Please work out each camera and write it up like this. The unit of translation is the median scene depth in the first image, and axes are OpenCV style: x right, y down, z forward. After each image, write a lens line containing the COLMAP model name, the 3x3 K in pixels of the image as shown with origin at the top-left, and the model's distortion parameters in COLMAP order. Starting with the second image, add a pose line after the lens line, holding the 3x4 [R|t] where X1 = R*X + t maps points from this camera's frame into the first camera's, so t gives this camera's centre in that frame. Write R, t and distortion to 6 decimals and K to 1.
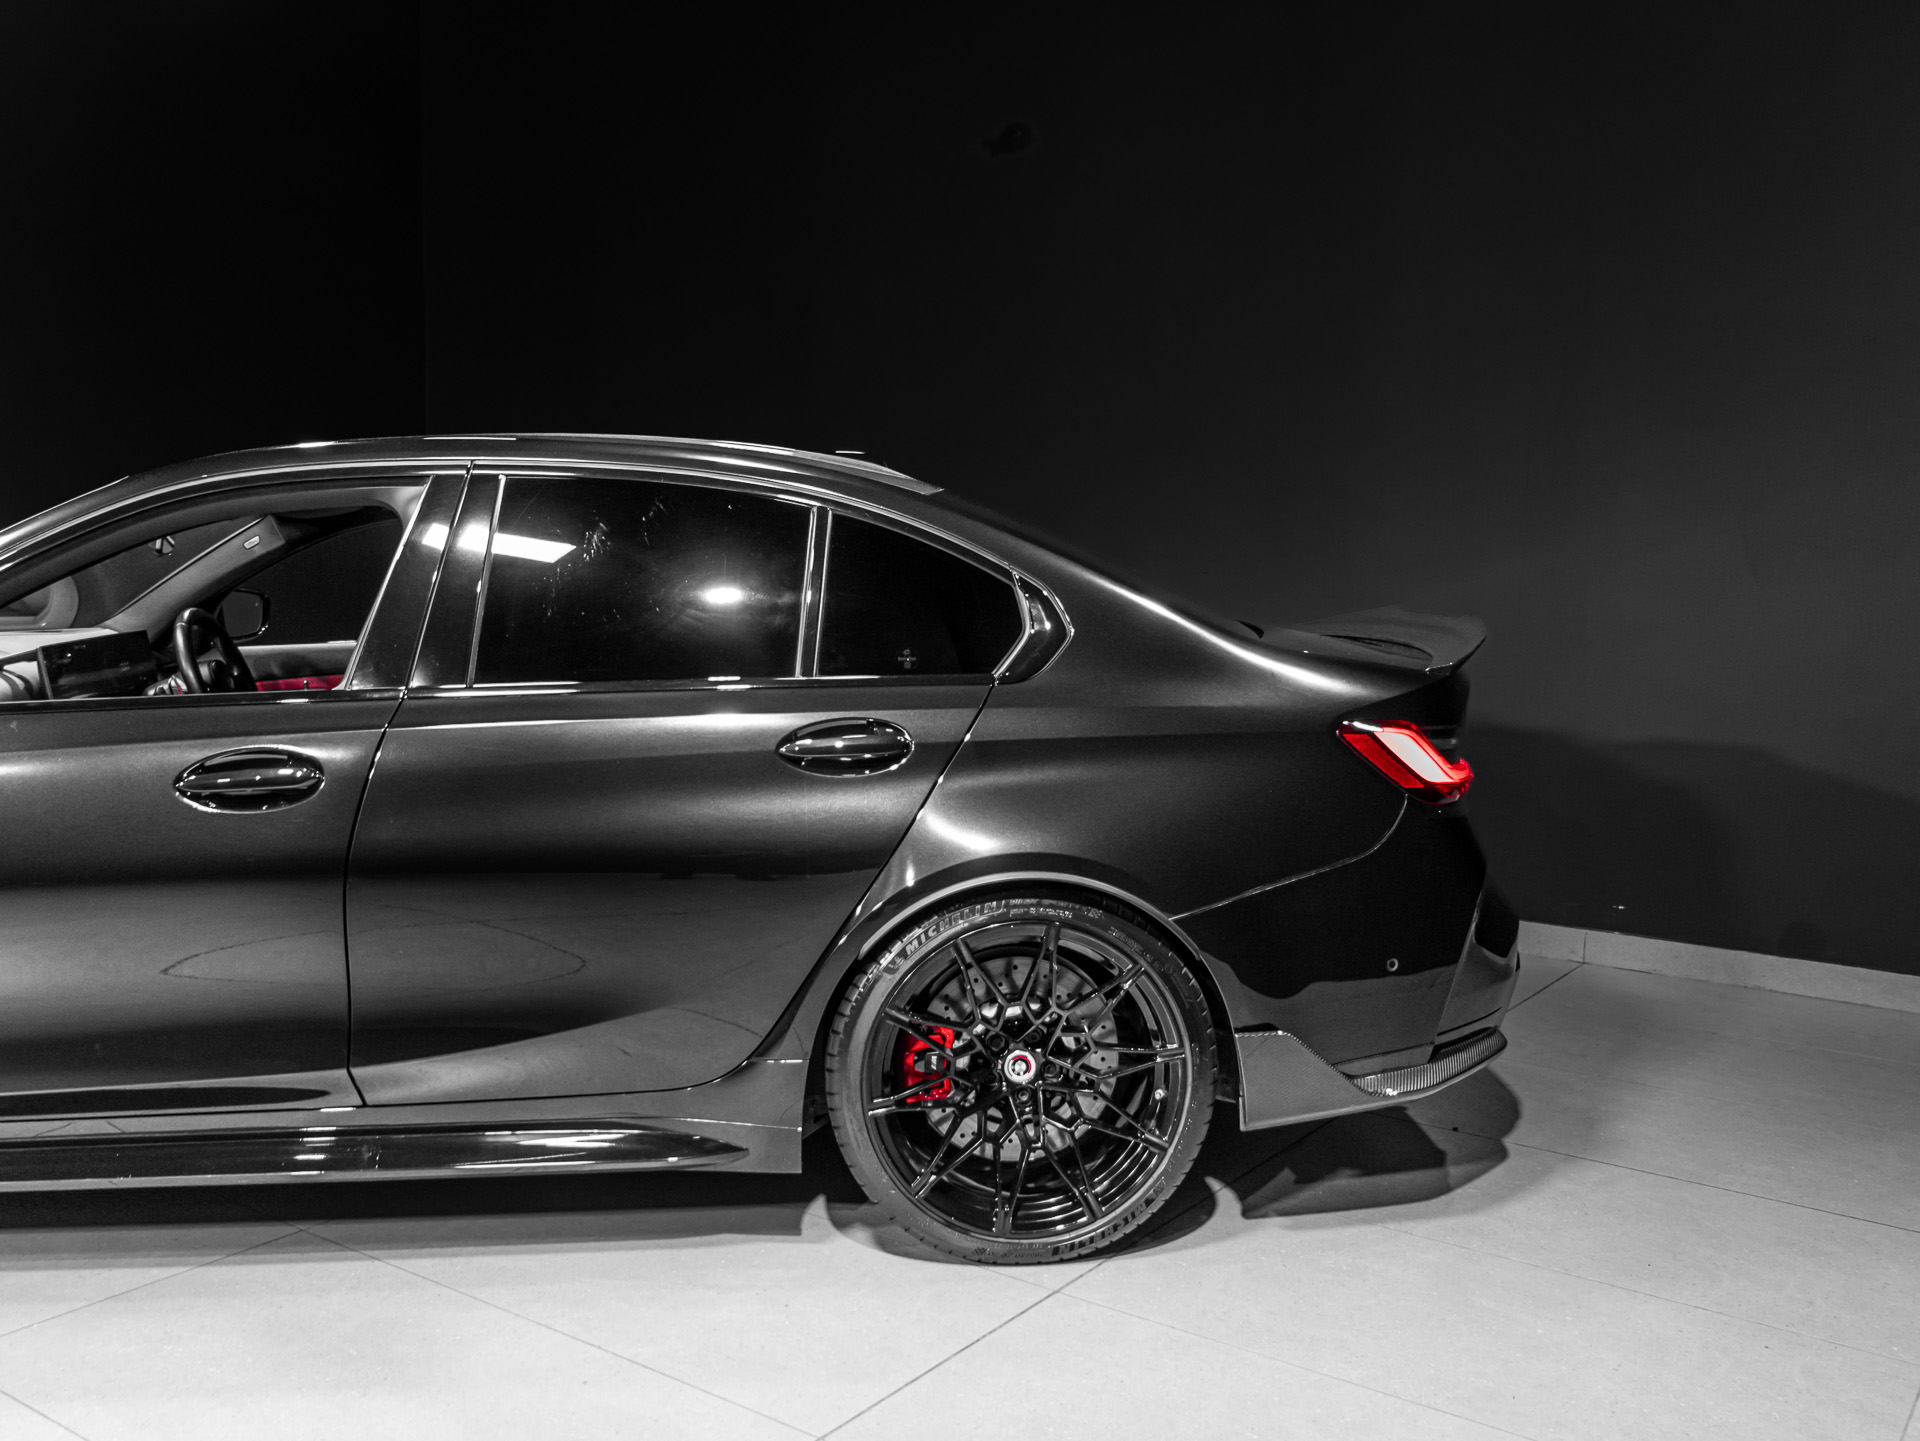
lens RADIAL K [[1713.6, 0, 960.0], [0, 1713.6, 720.5], [0, 0, 1]] dist [0.002577, 0.004855]
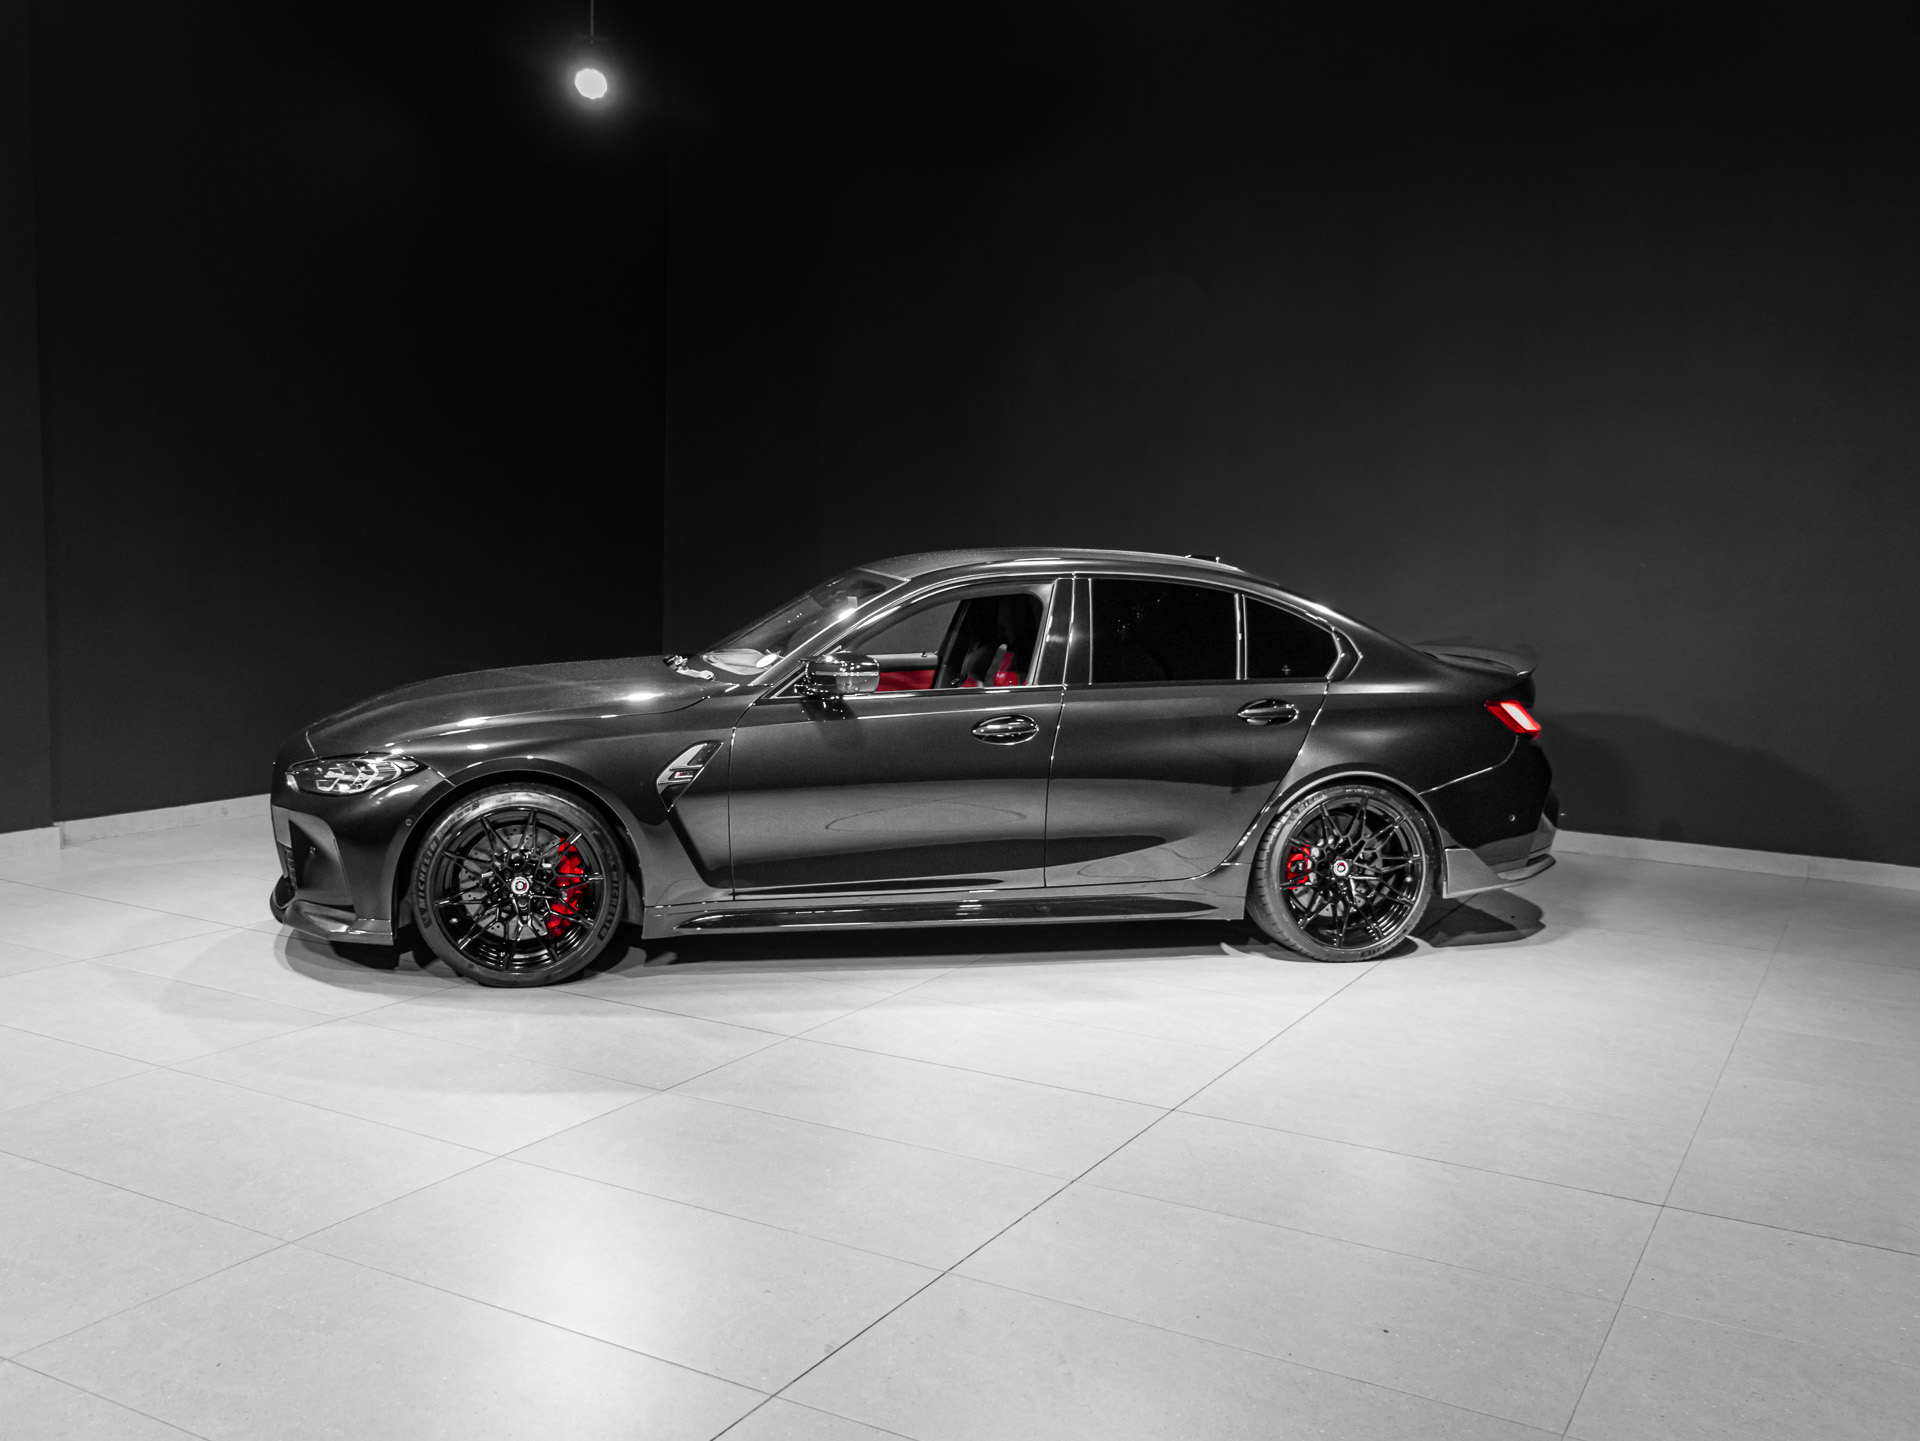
lens RADIAL K [[1713.6, 0, 960.0], [0, 1713.6, 720.5], [0, 0, 1]] dist [0.002577, 0.004855]
pose [[0.993600, -0.002106, 0.112935, -0.651054], [0.001129, 0.999961, 0.008719, 0.006176], [-0.112949, -0.008535, 0.993564, -0.990362]]
